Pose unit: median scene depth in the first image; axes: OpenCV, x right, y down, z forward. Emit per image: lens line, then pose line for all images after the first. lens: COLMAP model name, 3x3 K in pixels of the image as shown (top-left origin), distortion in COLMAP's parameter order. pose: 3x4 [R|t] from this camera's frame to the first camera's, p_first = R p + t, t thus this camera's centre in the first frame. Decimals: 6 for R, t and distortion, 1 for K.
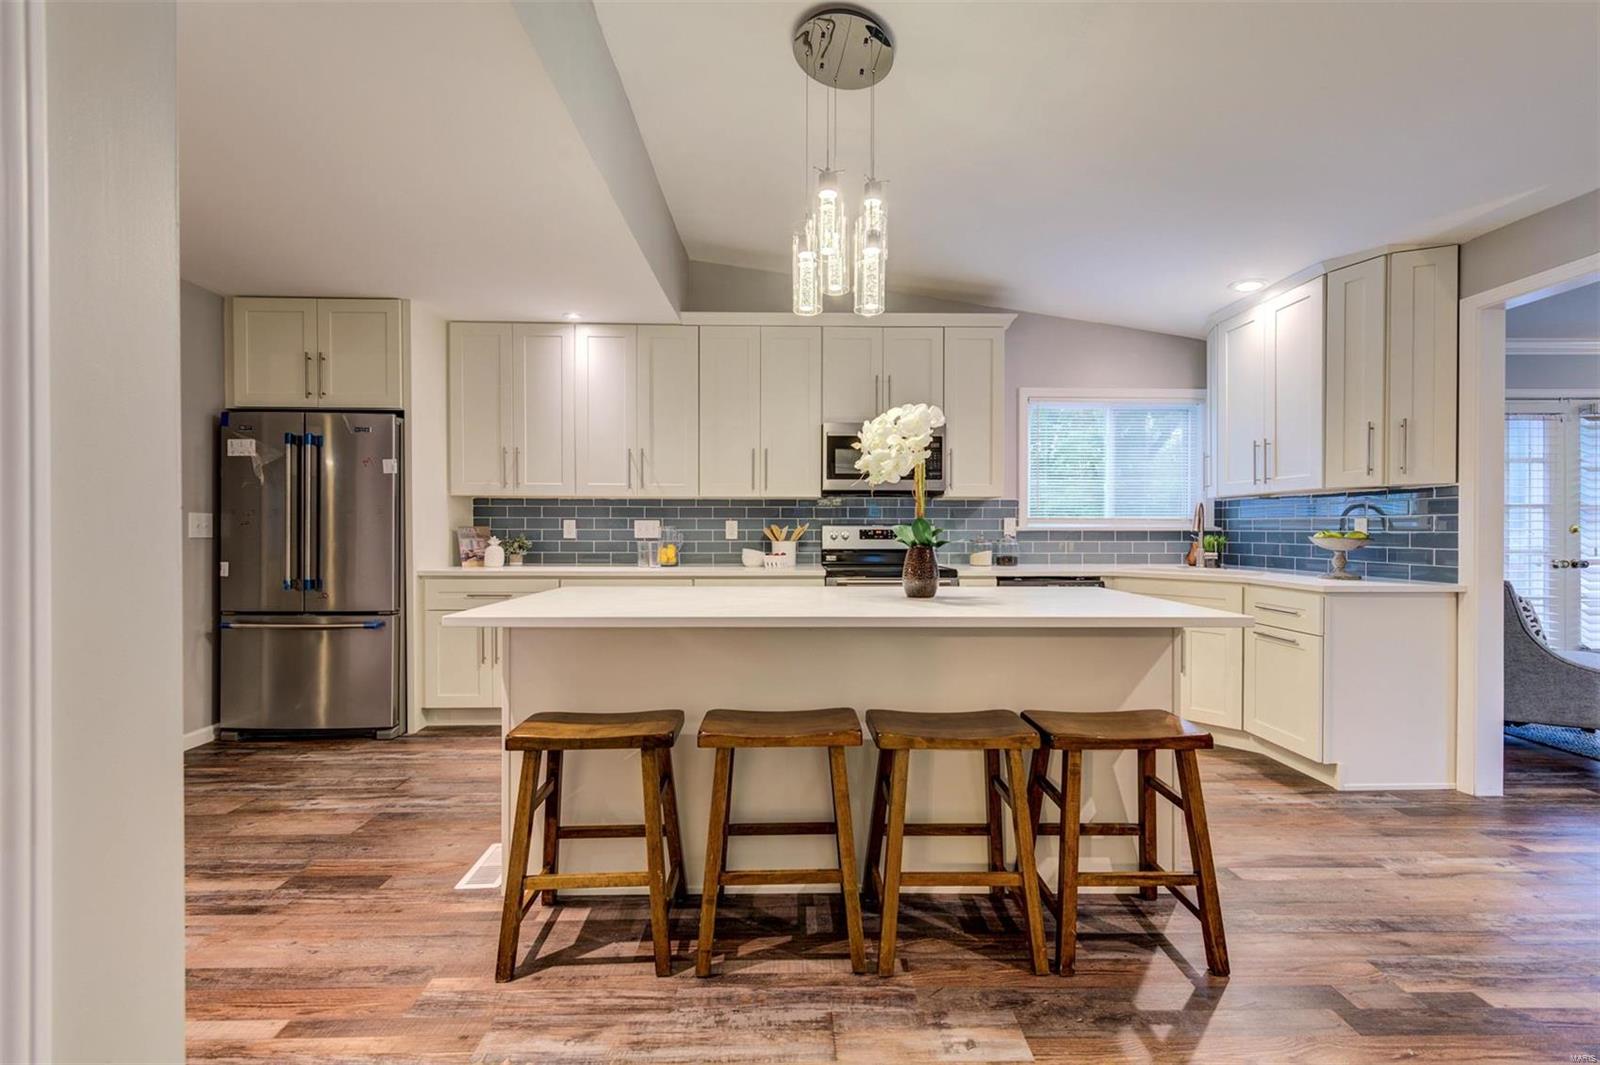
lens RADIAL K [[626.5, 0, 838.9], [0, 626.5, 526.3], [0, 0, 1]] dist [-0.011421, -0.000096]
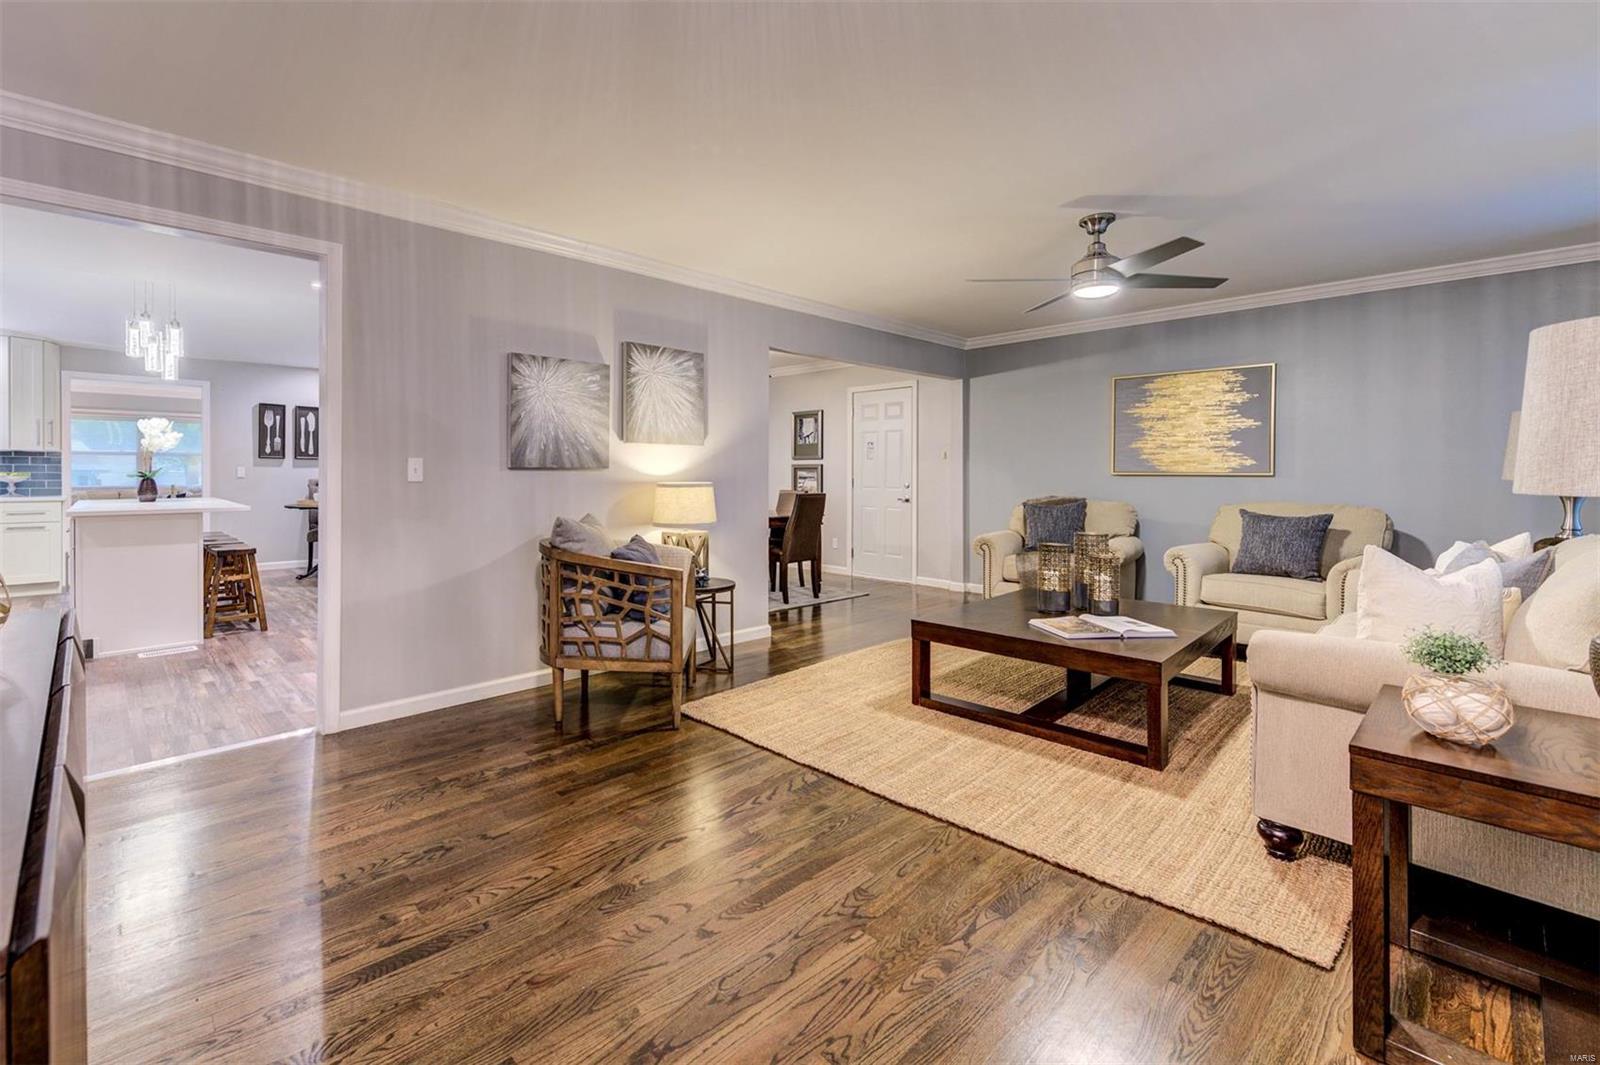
lens RADIAL K [[685.1, 0, 807.2], [0, 685.1, 475.0], [0, 0, 1]] dist [0.000914, -0.000101]
pose [[-0.708133, -0.005999, 0.706053, -2.435376], [-0.003875, 0.999982, 0.004610, -0.003352], [-0.706068, 0.000529, -0.708144, 0.772866]]
